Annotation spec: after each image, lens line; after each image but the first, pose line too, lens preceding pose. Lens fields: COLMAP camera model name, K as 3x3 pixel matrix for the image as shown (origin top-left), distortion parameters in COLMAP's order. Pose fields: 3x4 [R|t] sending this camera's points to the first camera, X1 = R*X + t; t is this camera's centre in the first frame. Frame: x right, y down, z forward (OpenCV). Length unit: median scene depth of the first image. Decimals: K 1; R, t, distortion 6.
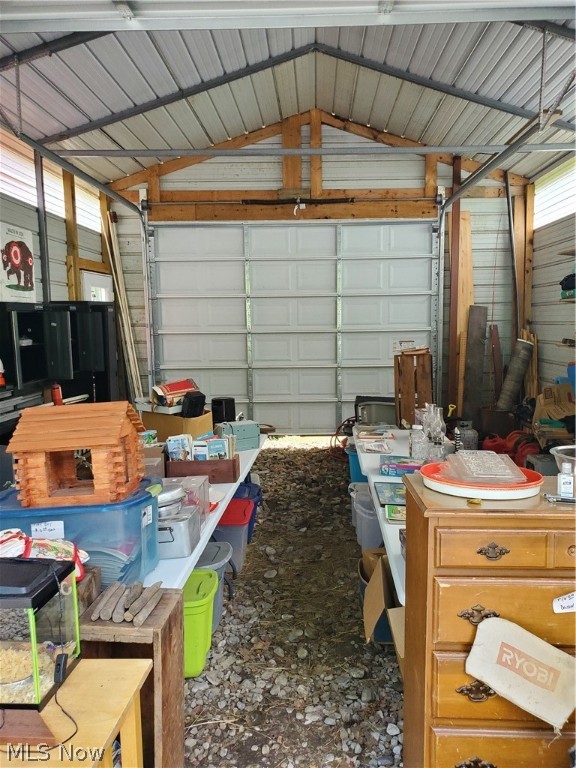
lens RADIAL K [[577.1, 0, 292.0], [0, 577.1, 386.1], [0, 0, 1]] dist [-0.045586, -0.001888]
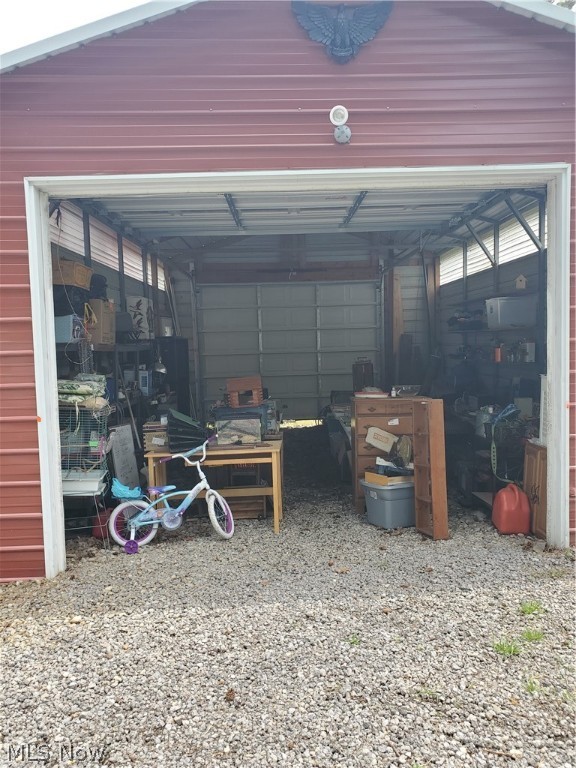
lens RADIAL K [[577.1, 0, 286.6], [0, 577.1, 383.7], [0, 0, 1]] dist [-0.045586, -0.001888]
pose [[0.998919, -0.017551, 0.043043, -0.075634], [0.019282, 0.999008, -0.040137, 0.053927], [-0.042296, 0.040923, 0.998267, -0.567772]]
